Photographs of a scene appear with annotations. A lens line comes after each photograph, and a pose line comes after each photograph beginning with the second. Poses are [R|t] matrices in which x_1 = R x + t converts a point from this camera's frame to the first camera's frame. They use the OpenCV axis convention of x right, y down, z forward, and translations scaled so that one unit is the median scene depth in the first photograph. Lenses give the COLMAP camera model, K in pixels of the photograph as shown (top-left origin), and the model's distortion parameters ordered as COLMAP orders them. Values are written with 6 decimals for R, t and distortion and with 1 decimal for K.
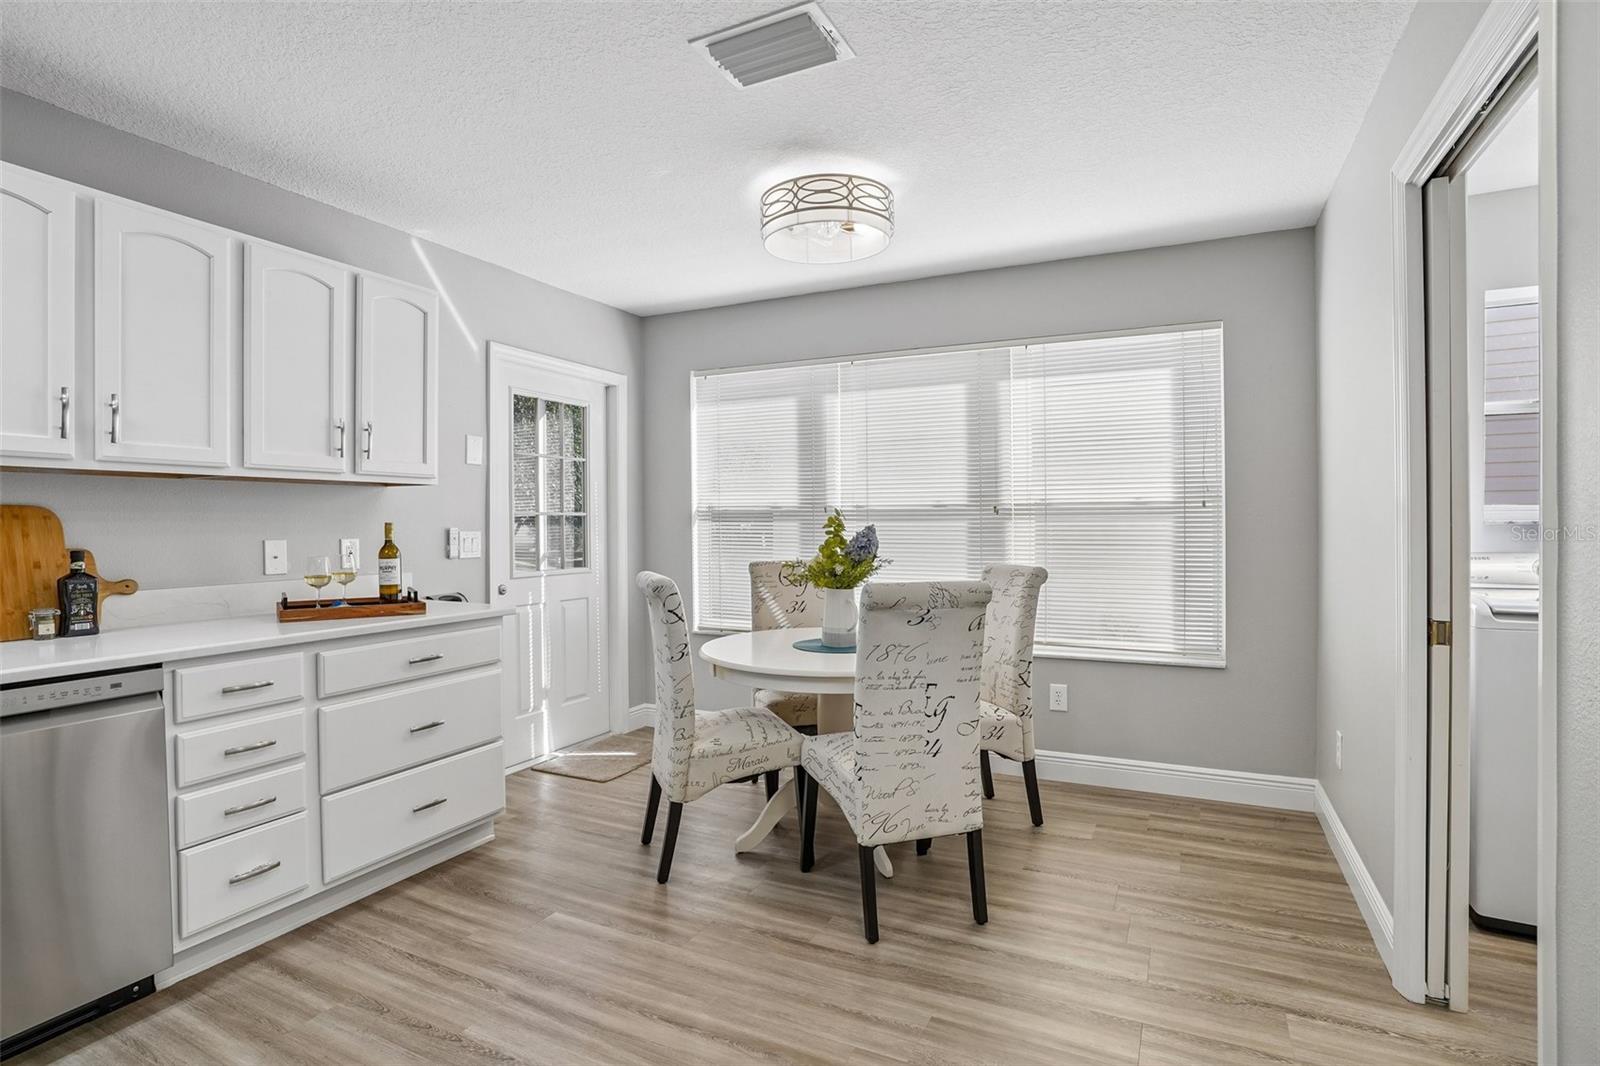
lens RADIAL K [[796.3, 0, 795.5], [0, 796.3, 528.7], [0, 0, 1]] dist [-0.026600, 0.004532]
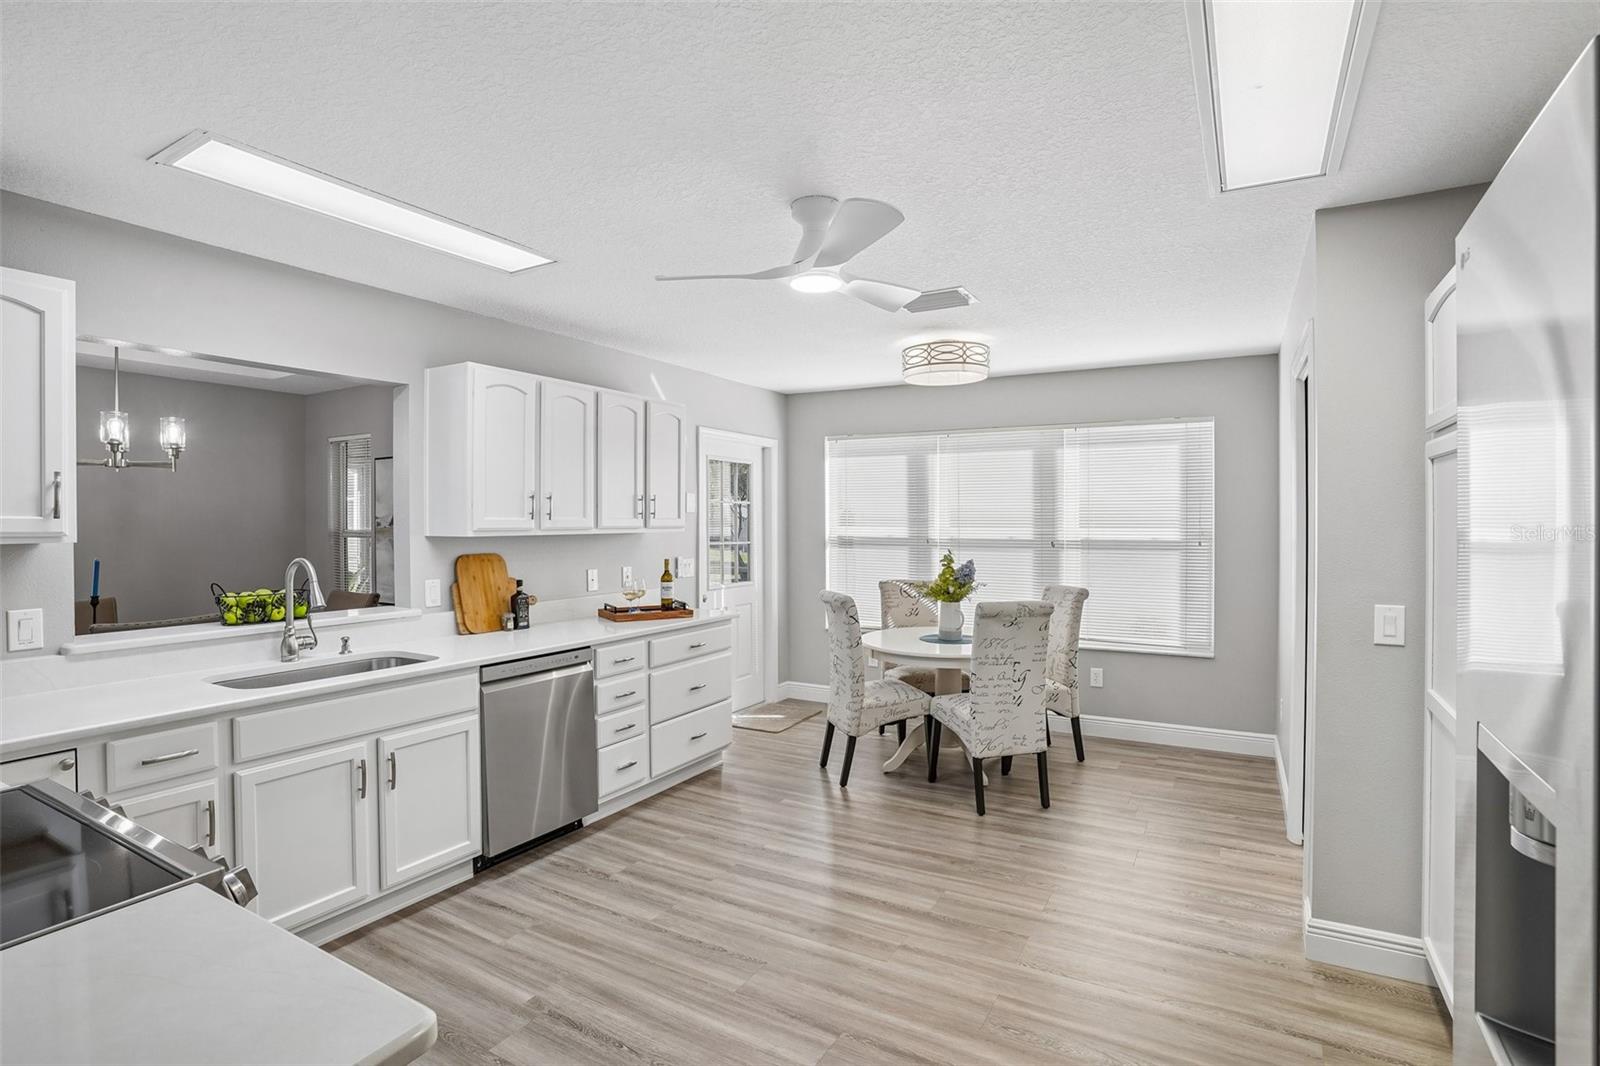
lens RADIAL K [[779.0, 0, 804.3], [0, 779.0, 534.4], [0, 0, 1]] dist [-0.043352, 0.001515]
pose [[0.998671, 0.004211, -0.051362, -0.161231], [-0.003688, 0.999940, 0.010279, -0.073706], [0.051403, -0.010076, 0.998627, -0.539331]]
